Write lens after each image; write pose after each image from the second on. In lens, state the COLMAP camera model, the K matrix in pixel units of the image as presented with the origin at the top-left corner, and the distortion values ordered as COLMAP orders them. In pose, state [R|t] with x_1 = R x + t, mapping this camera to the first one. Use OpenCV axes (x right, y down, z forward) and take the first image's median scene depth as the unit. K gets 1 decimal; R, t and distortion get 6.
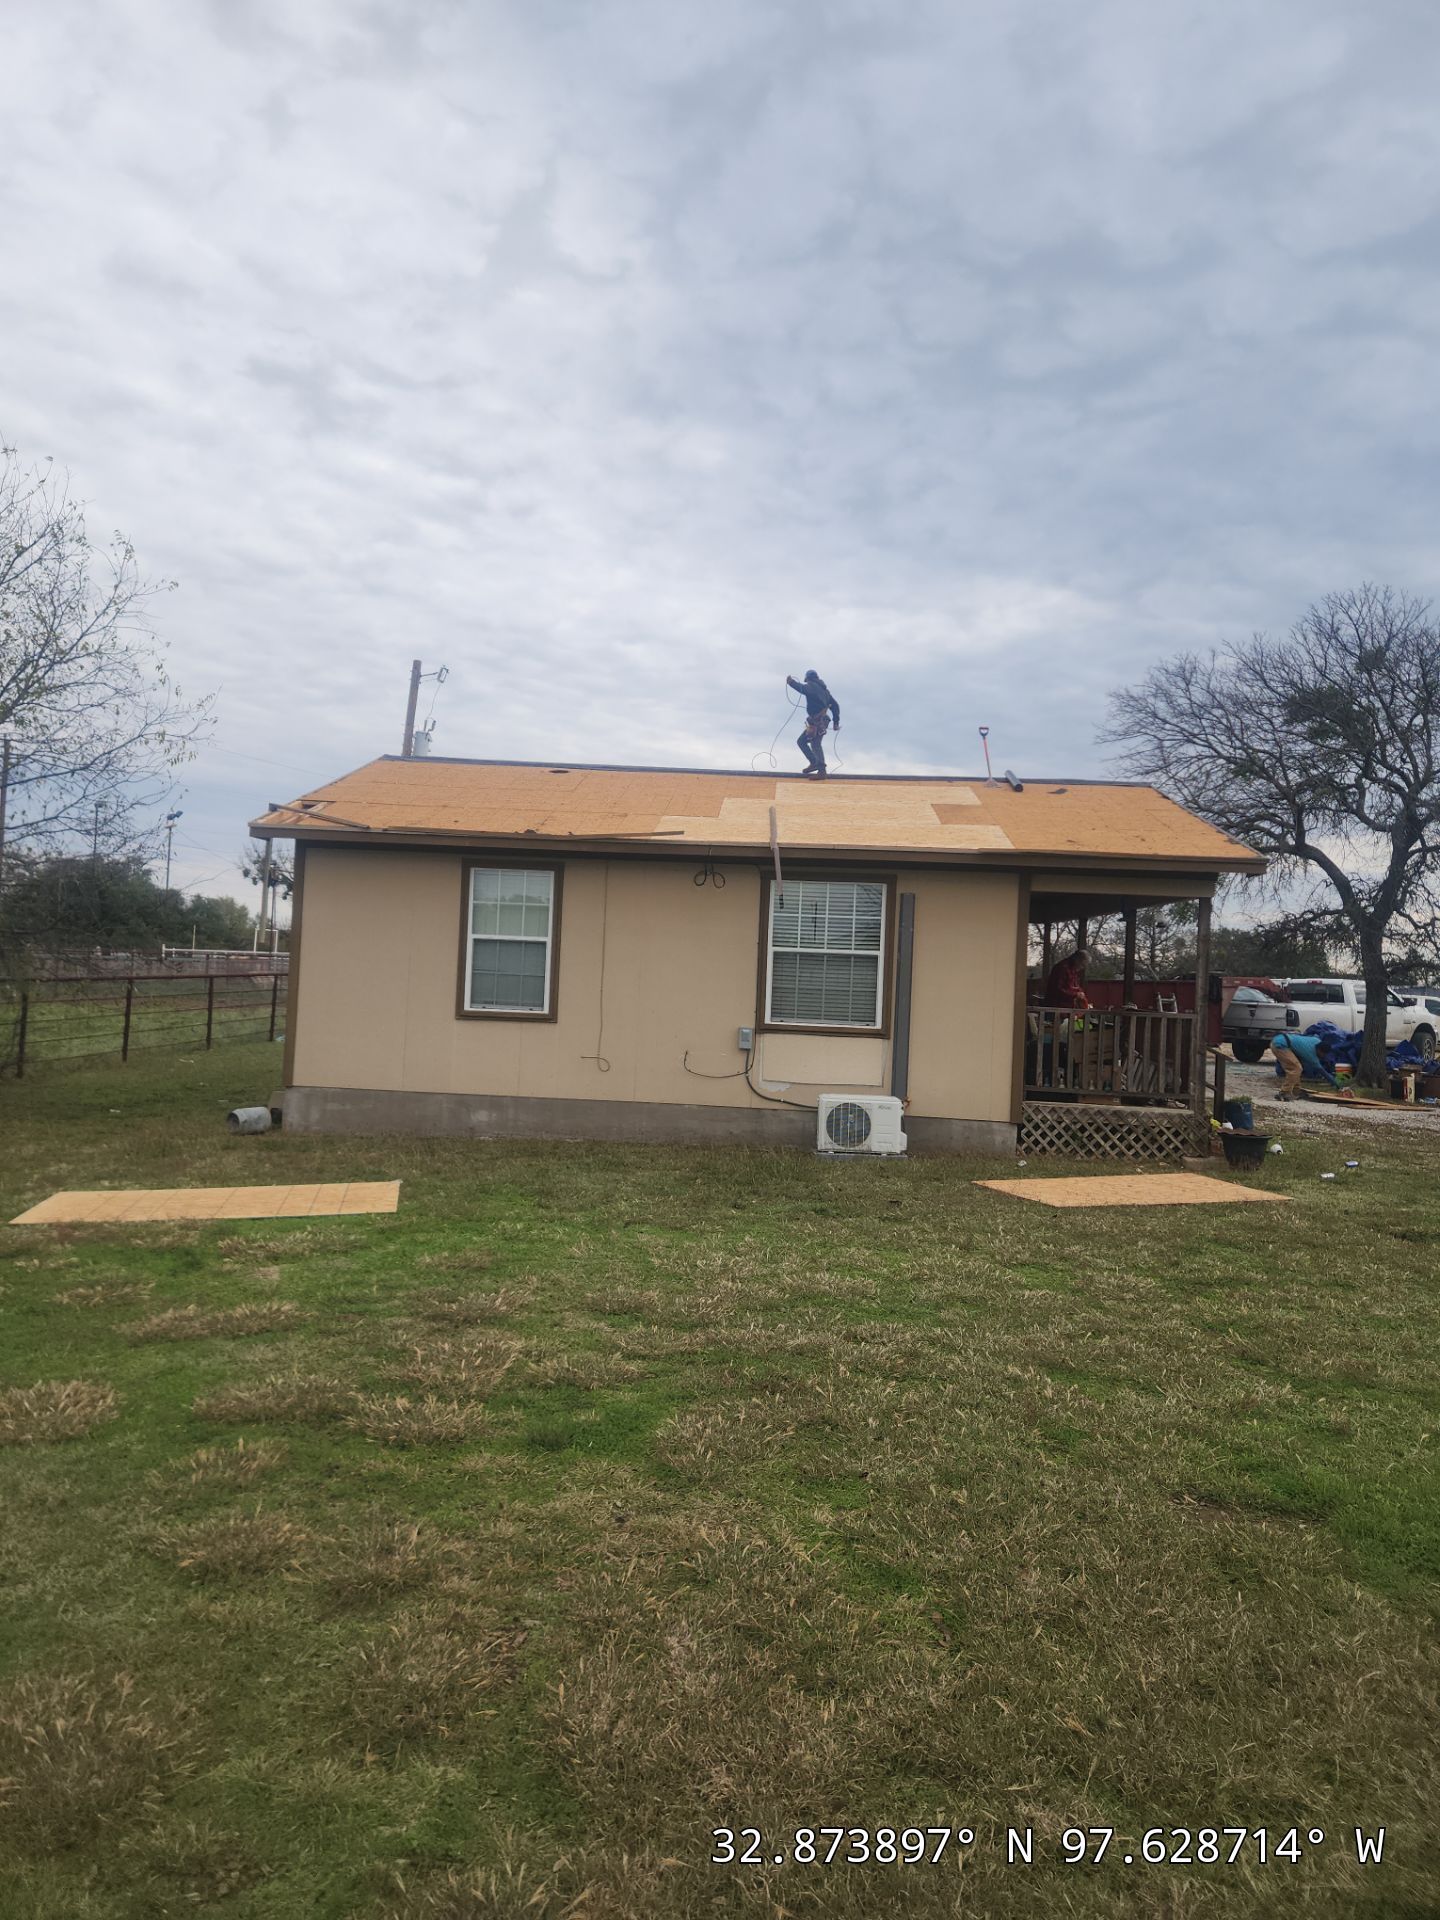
lens RADIAL K [[1284.4, 0, 714.6], [0, 1284.4, 963.3], [0, 0, 1]] dist [0.080331, -0.069823]
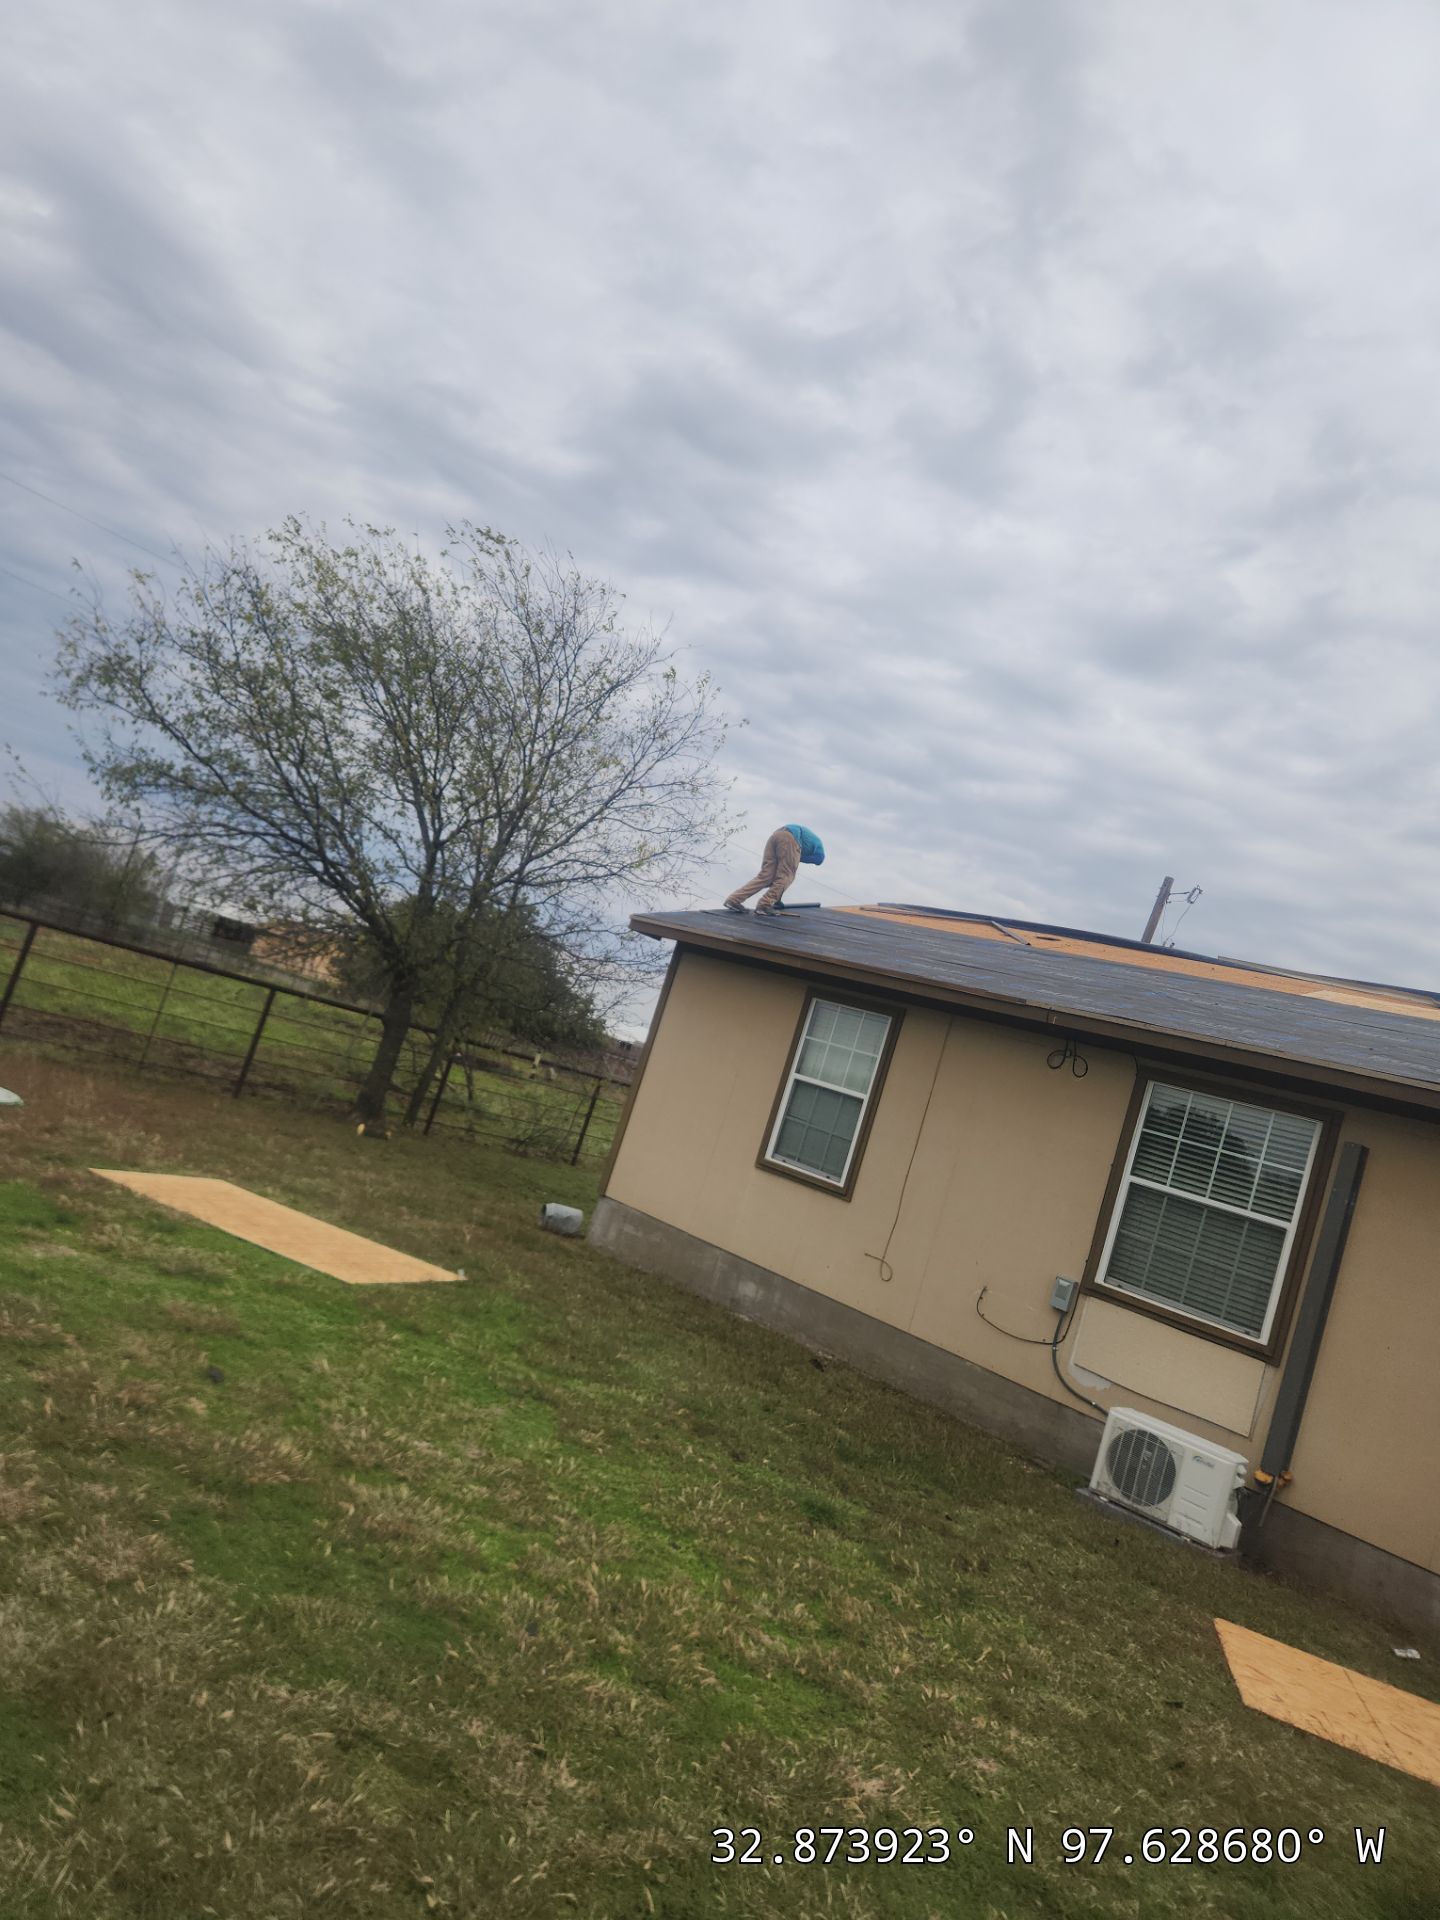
lens RADIAL K [[1335.2, 0, 661.3], [0, 1335.2, 906.1], [0, 0, 1]] dist [0.091815, -0.081205]
pose [[0.735721, 0.112680, -0.667846, 0.331981], [-0.270655, 0.952820, -0.137402, 0.017810], [0.620855, 0.281845, 0.731507, 0.266713]]
